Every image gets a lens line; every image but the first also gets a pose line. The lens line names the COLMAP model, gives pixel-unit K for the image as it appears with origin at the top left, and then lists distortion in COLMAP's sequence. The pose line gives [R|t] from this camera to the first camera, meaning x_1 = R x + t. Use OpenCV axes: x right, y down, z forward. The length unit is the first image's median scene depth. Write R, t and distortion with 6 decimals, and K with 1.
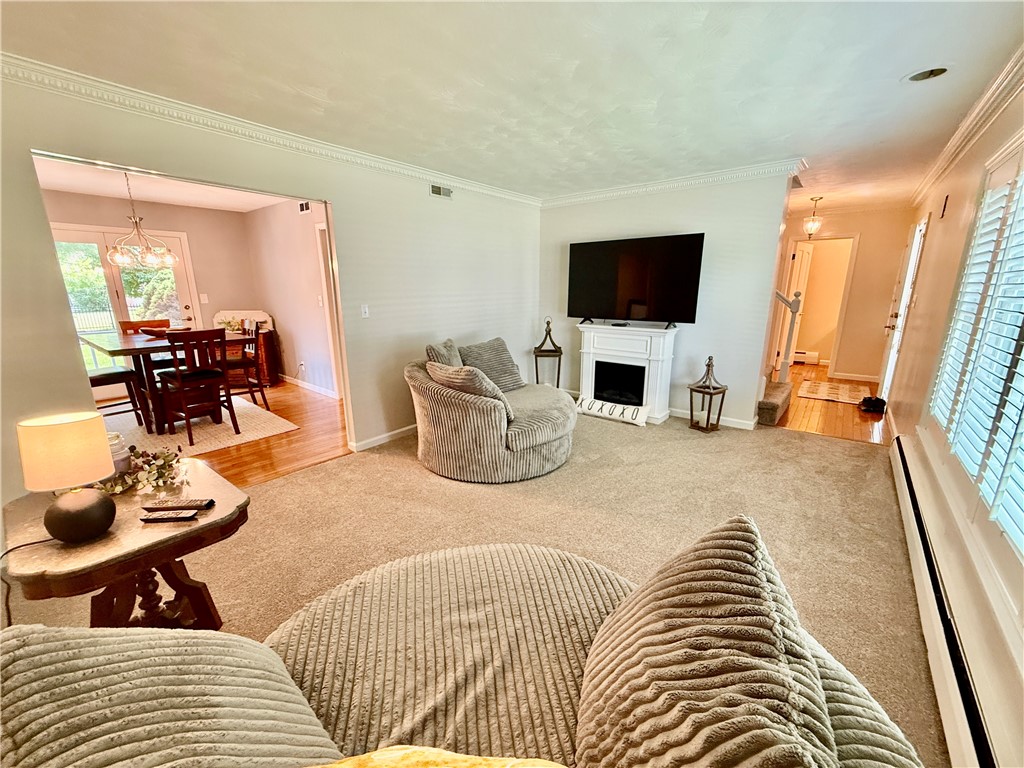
lens RADIAL K [[407.5, 0, 504.1], [0, 407.5, 386.2], [0, 0, 1]] dist [-0.002602, -0.000262]
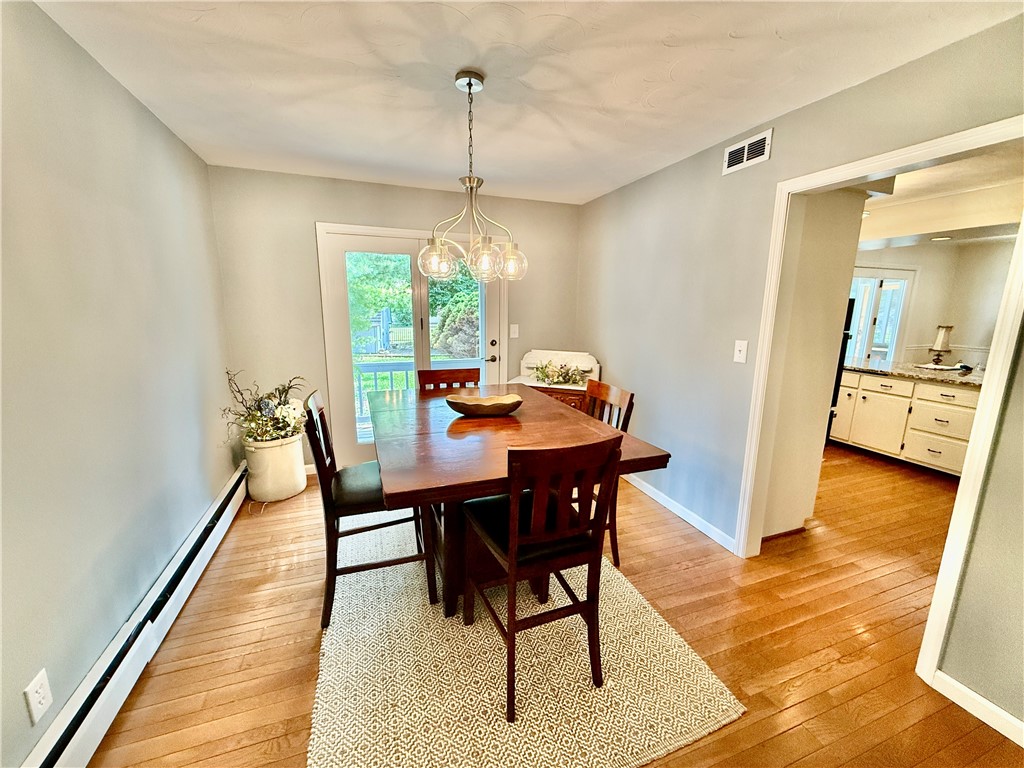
lens RADIAL K [[407.5, 0, 515.1], [0, 407.5, 384.8], [0, 0, 1]] dist [-0.002602, -0.000262]
pose [[0.865155, 0.101767, -0.491071, -0.392124], [-0.129170, 0.991376, -0.022121, -0.111142], [0.484585, 0.082569, 0.870839, 0.409667]]
